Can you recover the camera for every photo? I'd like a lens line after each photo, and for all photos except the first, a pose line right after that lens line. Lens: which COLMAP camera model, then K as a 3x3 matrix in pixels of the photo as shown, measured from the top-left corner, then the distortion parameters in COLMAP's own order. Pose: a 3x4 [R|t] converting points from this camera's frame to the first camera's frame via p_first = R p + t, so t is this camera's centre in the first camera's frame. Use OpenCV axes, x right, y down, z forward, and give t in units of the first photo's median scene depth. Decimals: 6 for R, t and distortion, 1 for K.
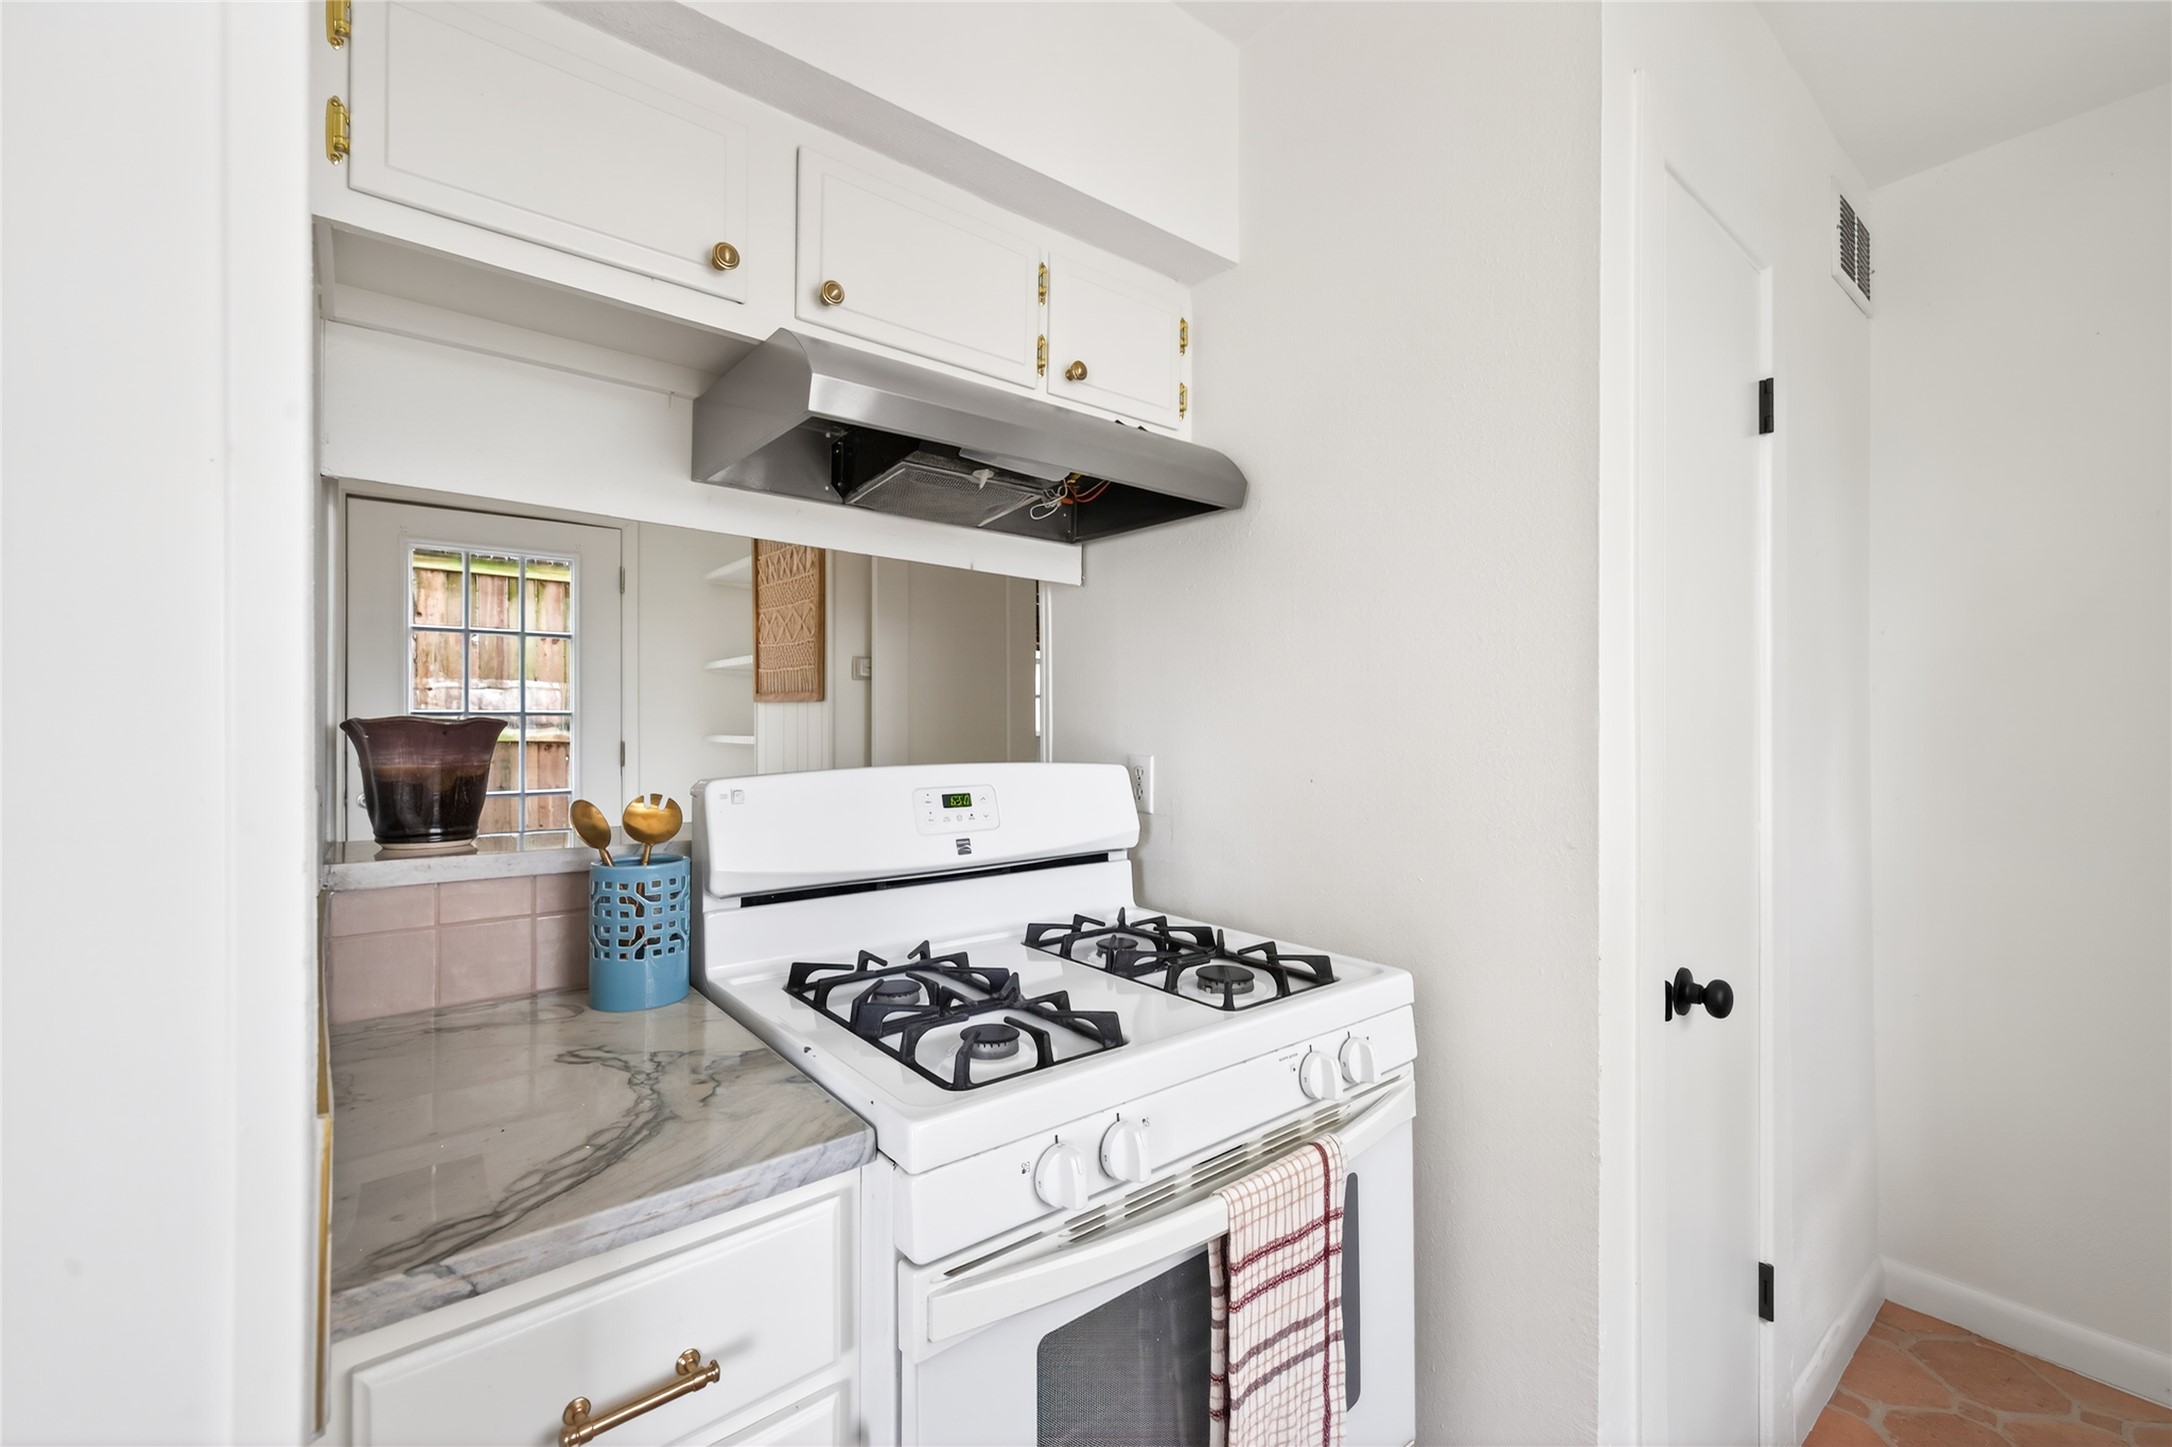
lens RADIAL K [[907.0, 0, 1082.5], [0, 907.0, 714.1], [0, 0, 1]] dist [0.006563, -0.001619]
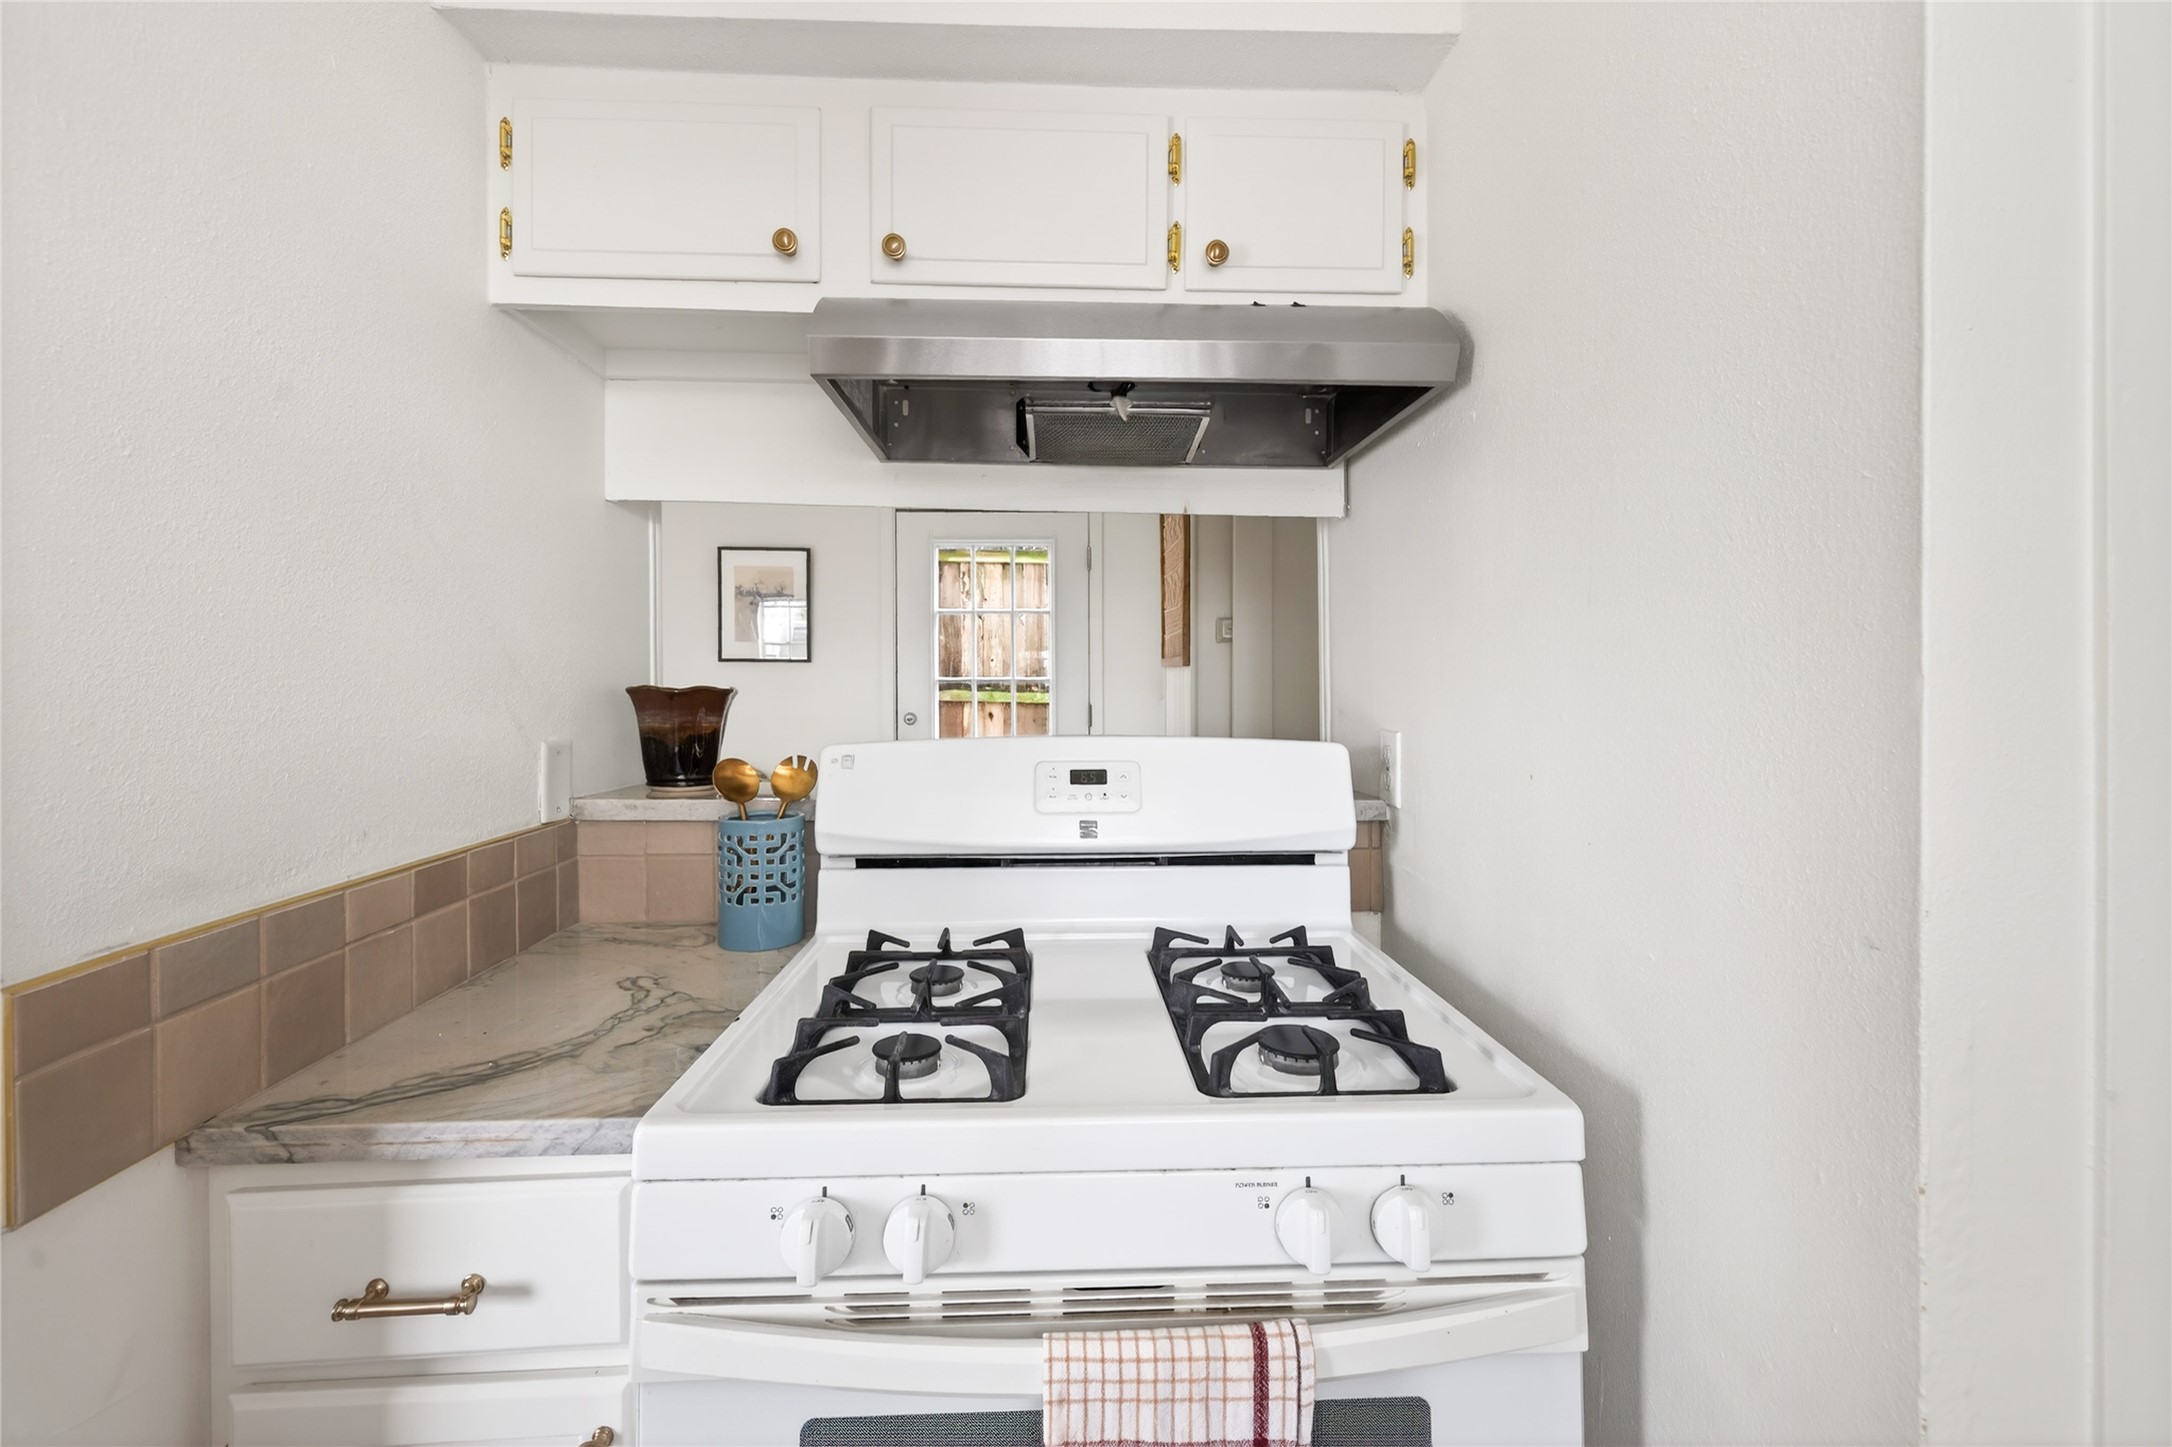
lens RADIAL K [[907.0, 0, 1085.6], [0, 907.0, 692.5], [0, 0, 1]] dist [0.006563, -0.001619]
pose [[0.802466, 0.002241, -0.596694, 0.472350], [0.007928, 0.999865, 0.014418, -0.001121], [0.596646, -0.016301, 0.802339, 0.342429]]
